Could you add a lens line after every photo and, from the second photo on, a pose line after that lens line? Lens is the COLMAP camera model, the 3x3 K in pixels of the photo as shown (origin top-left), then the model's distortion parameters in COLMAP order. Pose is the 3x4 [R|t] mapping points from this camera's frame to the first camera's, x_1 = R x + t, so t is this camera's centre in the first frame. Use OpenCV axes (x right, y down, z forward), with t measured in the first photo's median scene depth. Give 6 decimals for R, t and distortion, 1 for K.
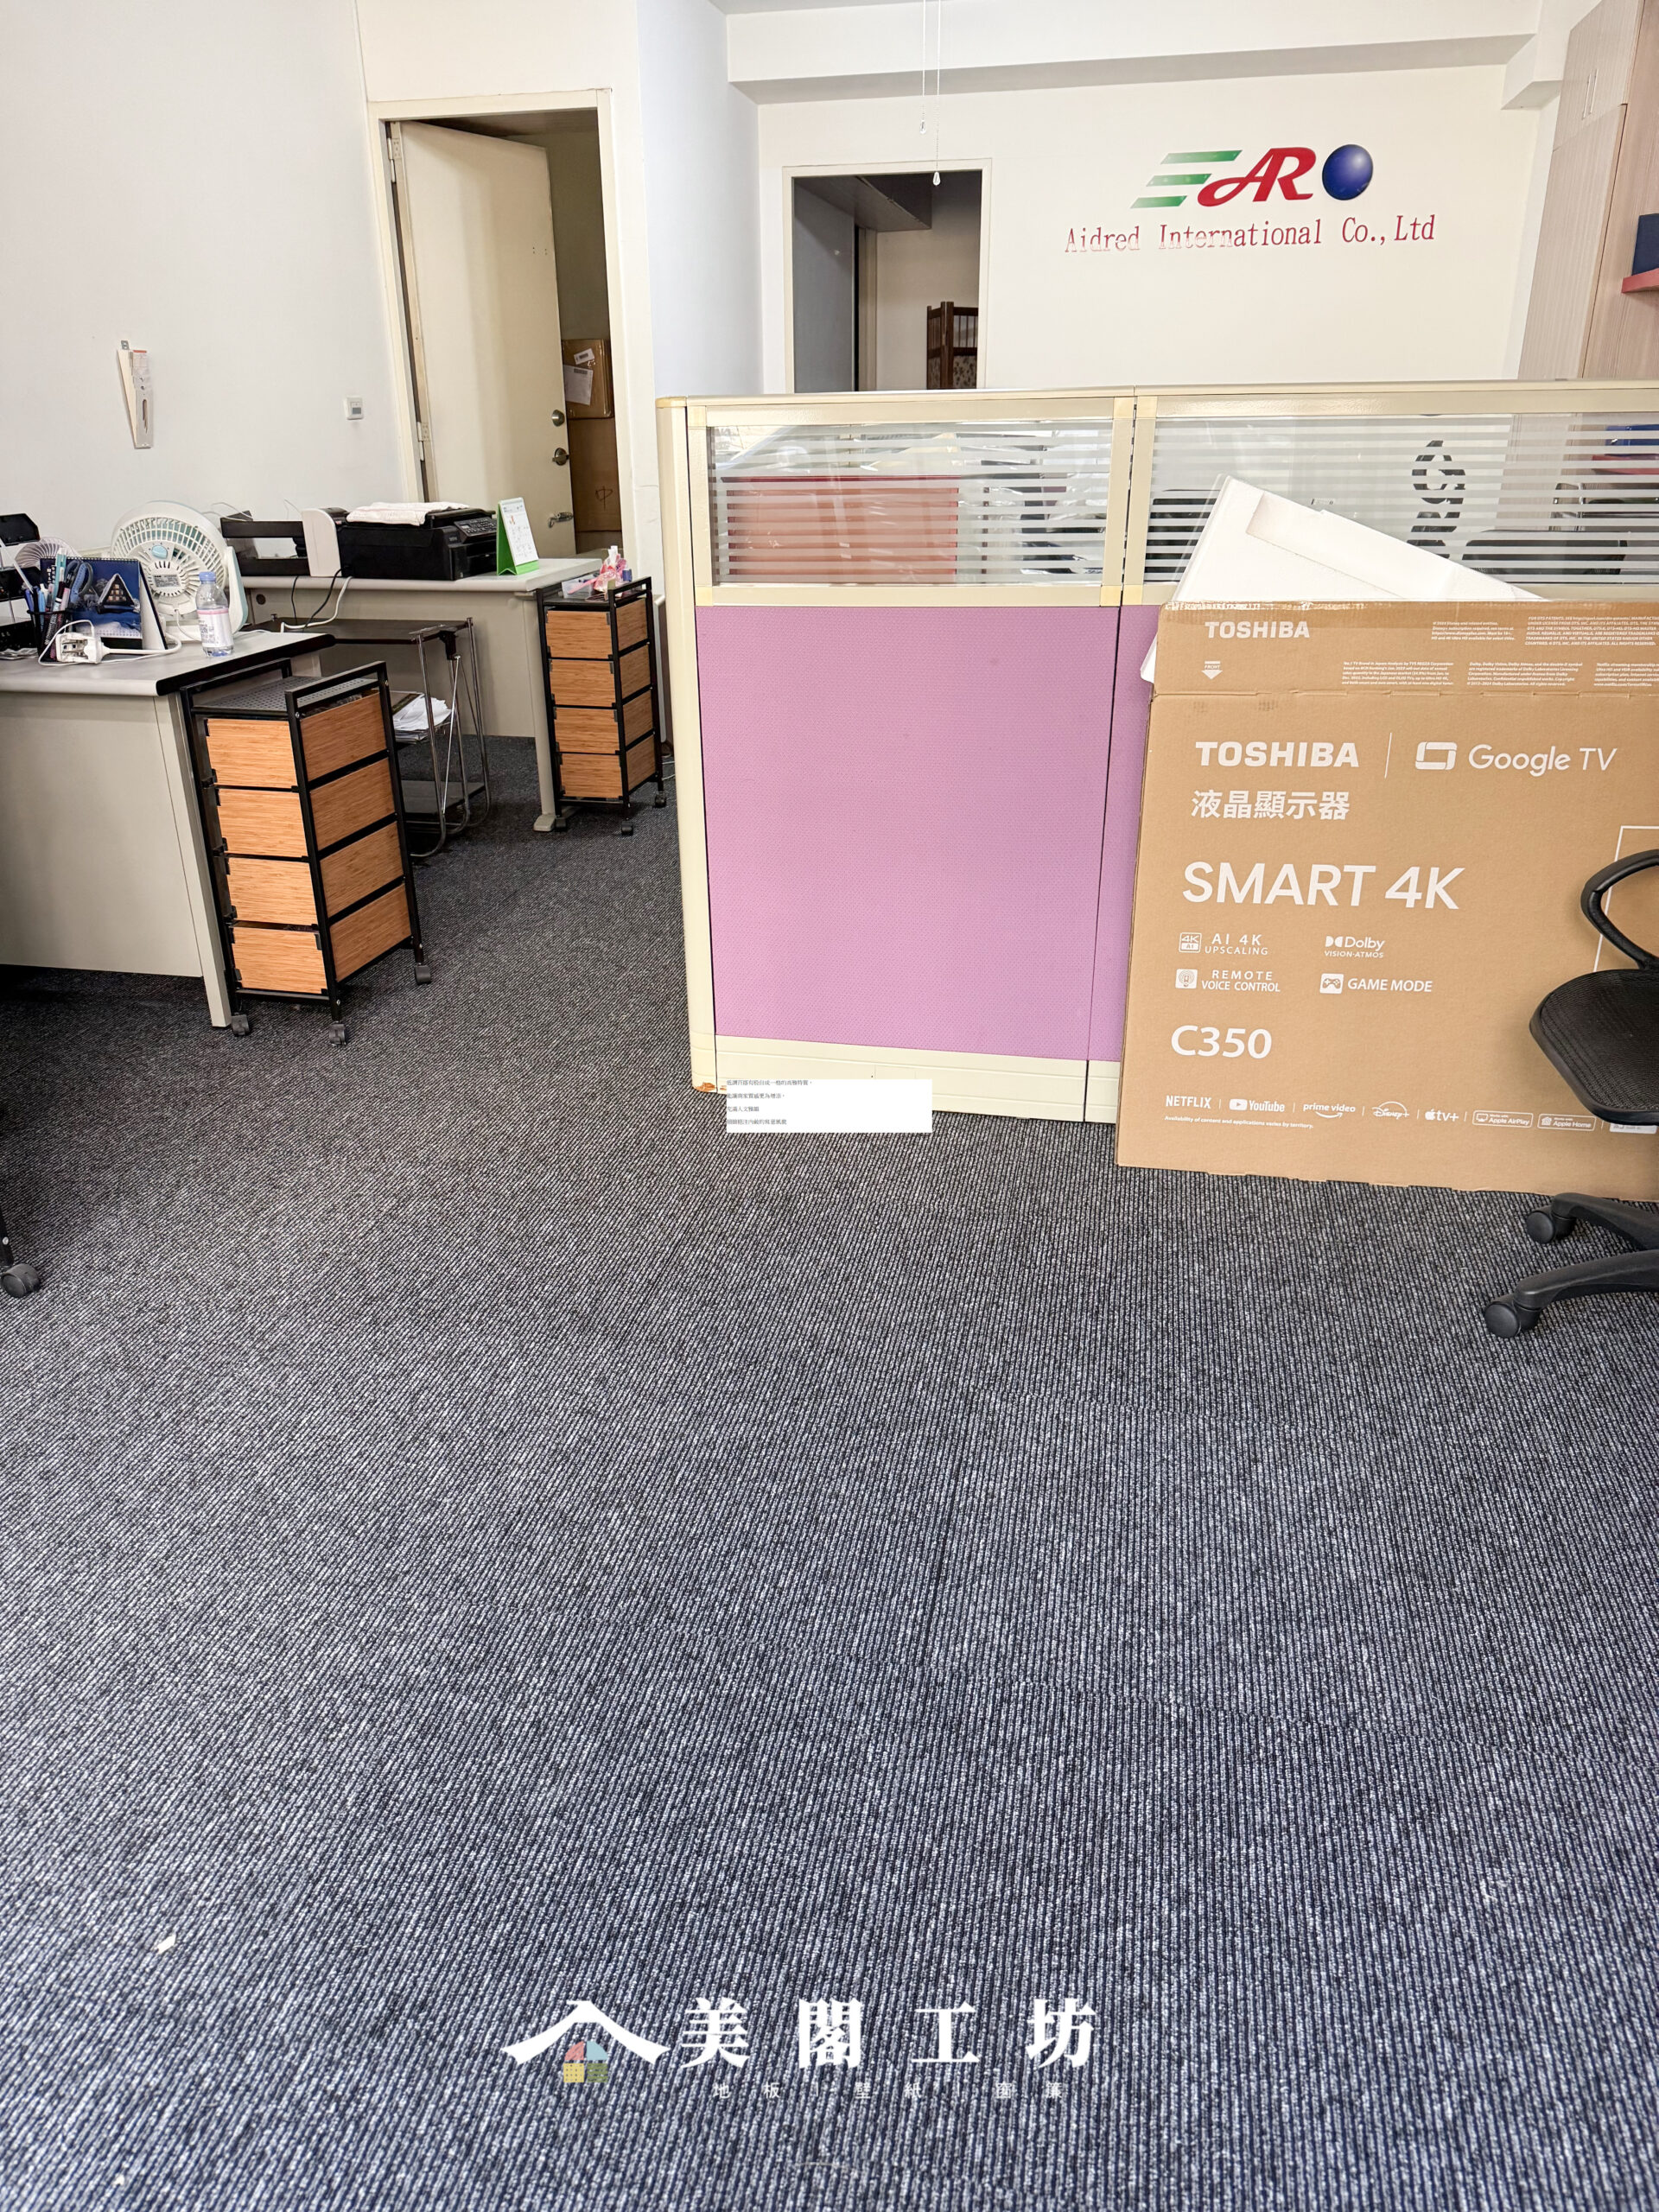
lens RADIAL K [[1568.2, 0, 829.5], [0, 1568.2, 1106.0], [0, 0, 1]] dist [-0.002707, 0.001454]
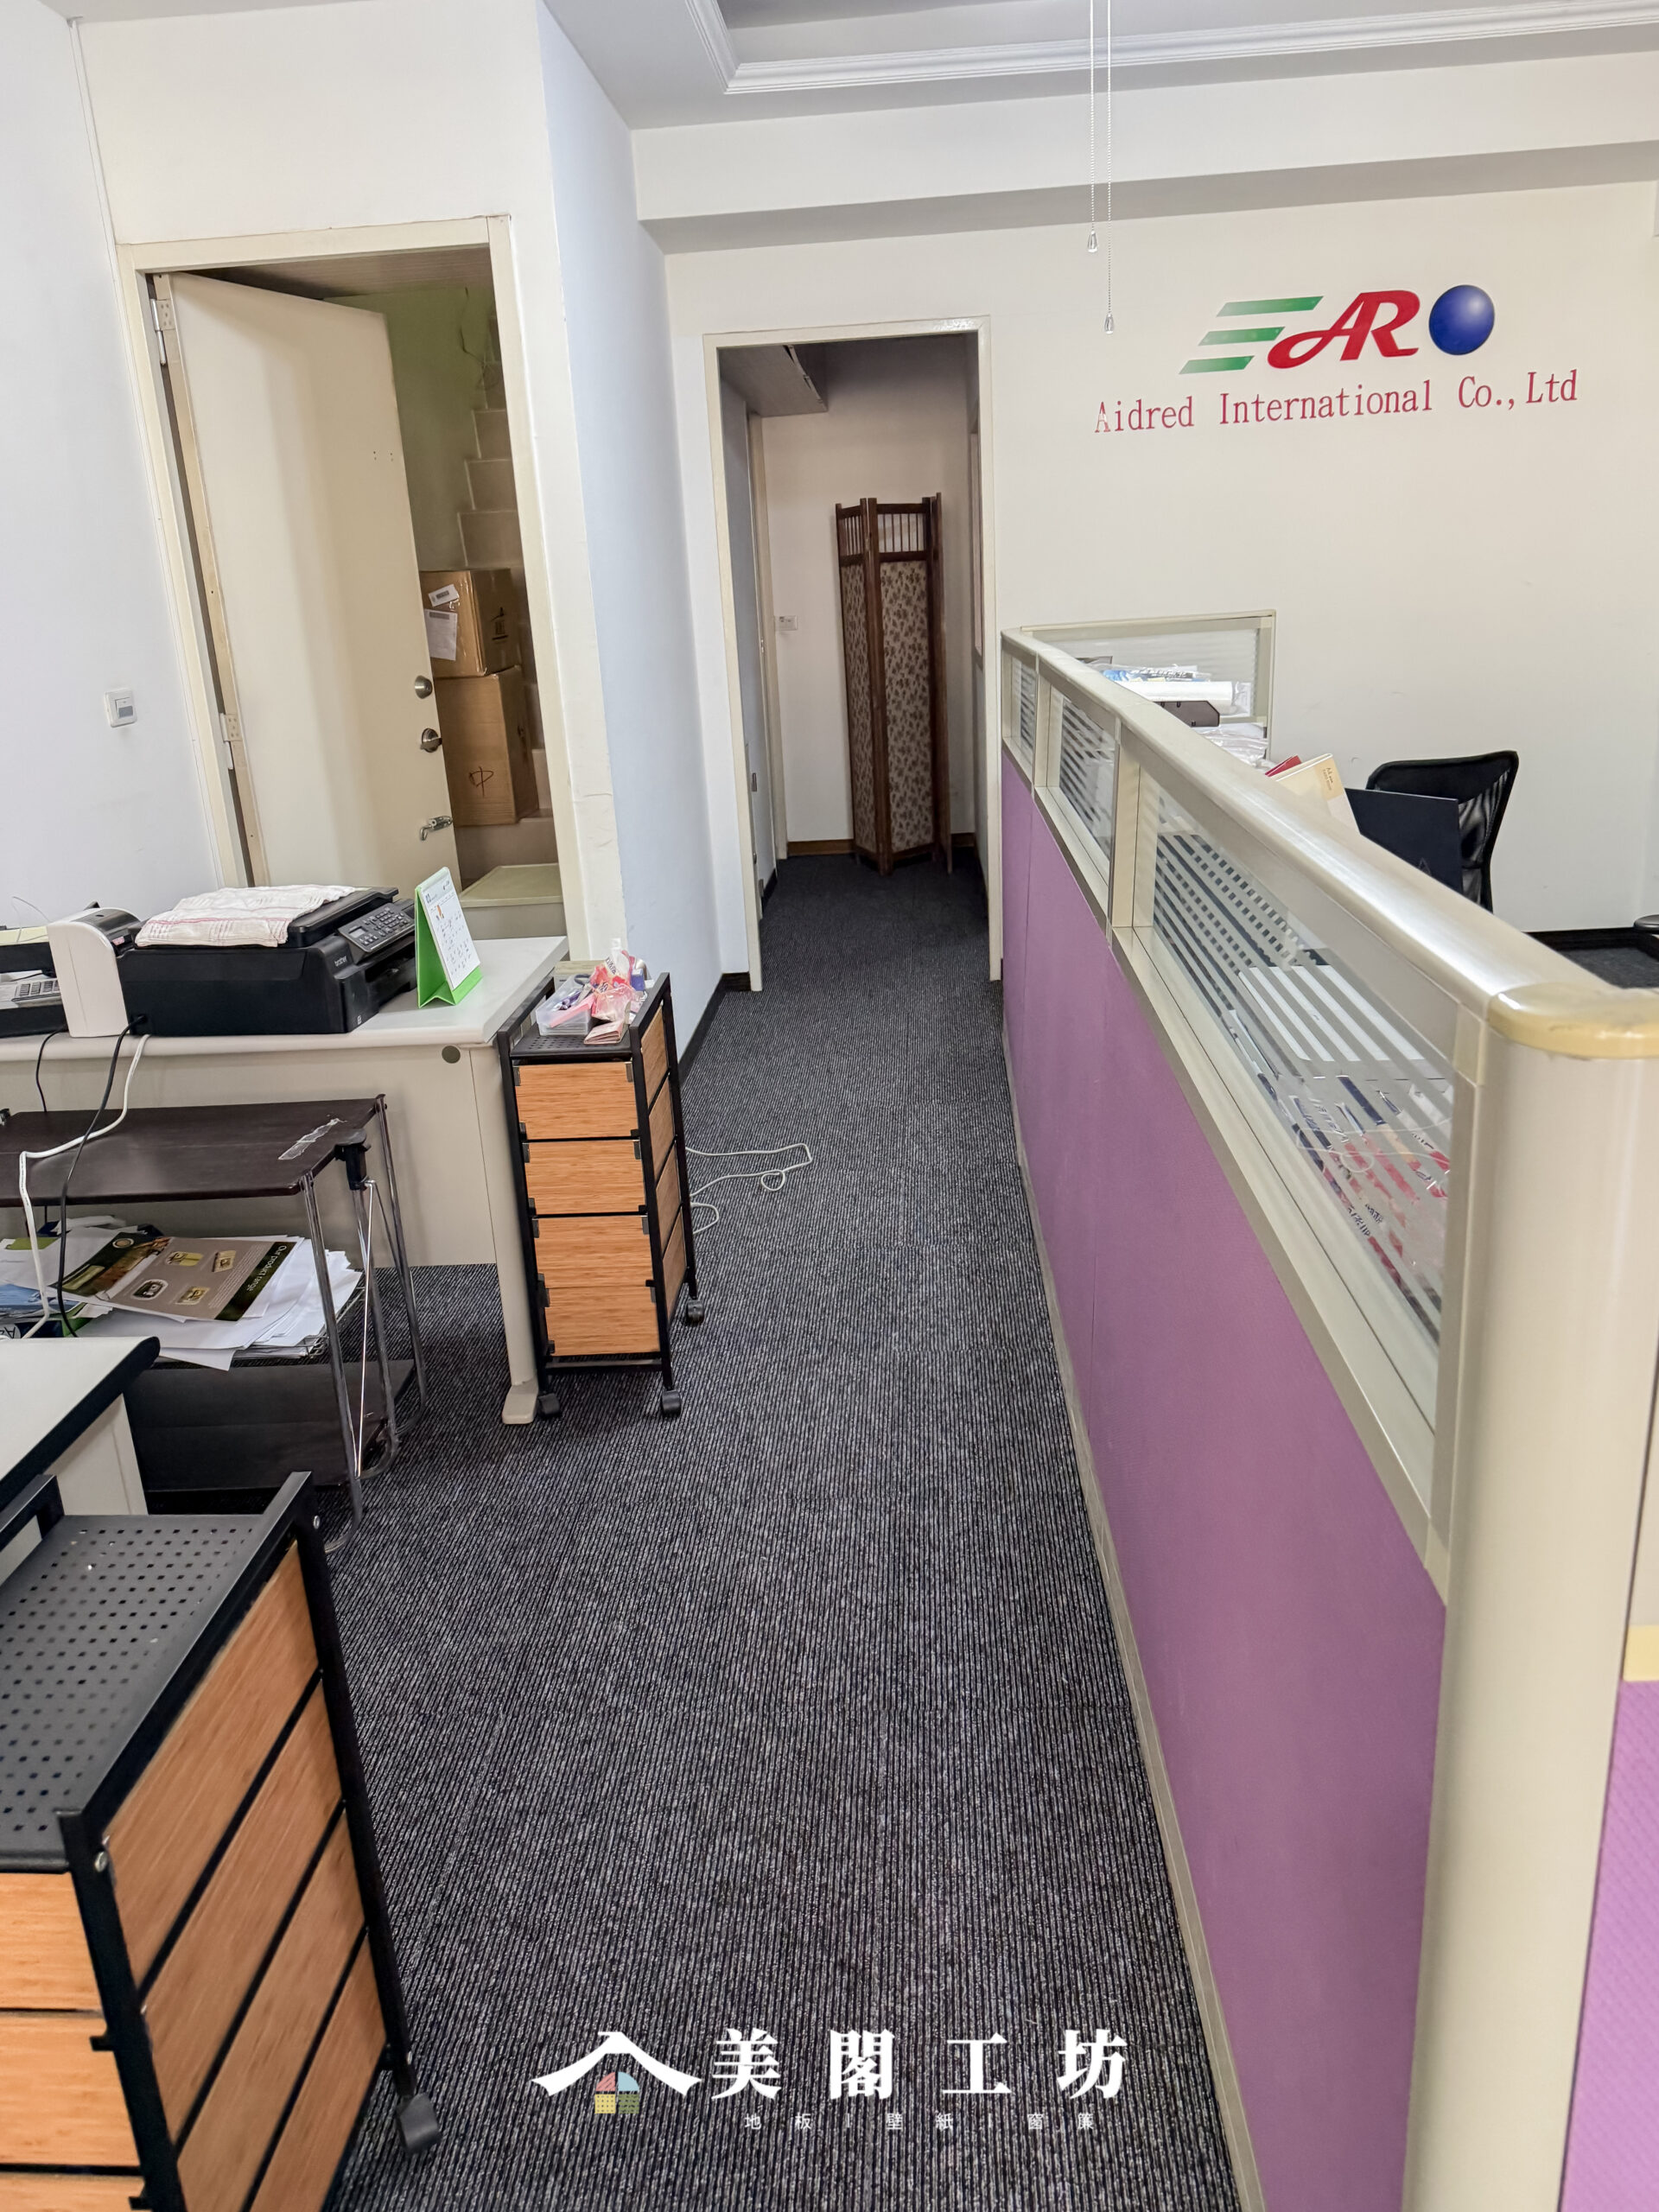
lens RADIAL K [[1602.3, 0, 829.5], [0, 1602.3, 1106.0], [0, 0, 1]] dist [0.001600, -0.004455]
pose [[0.987223, -0.089152, 0.132071, -0.114958], [0.102649, 0.989761, -0.099176, -0.182671], [-0.121877, 0.111466, 0.986266, 0.330804]]
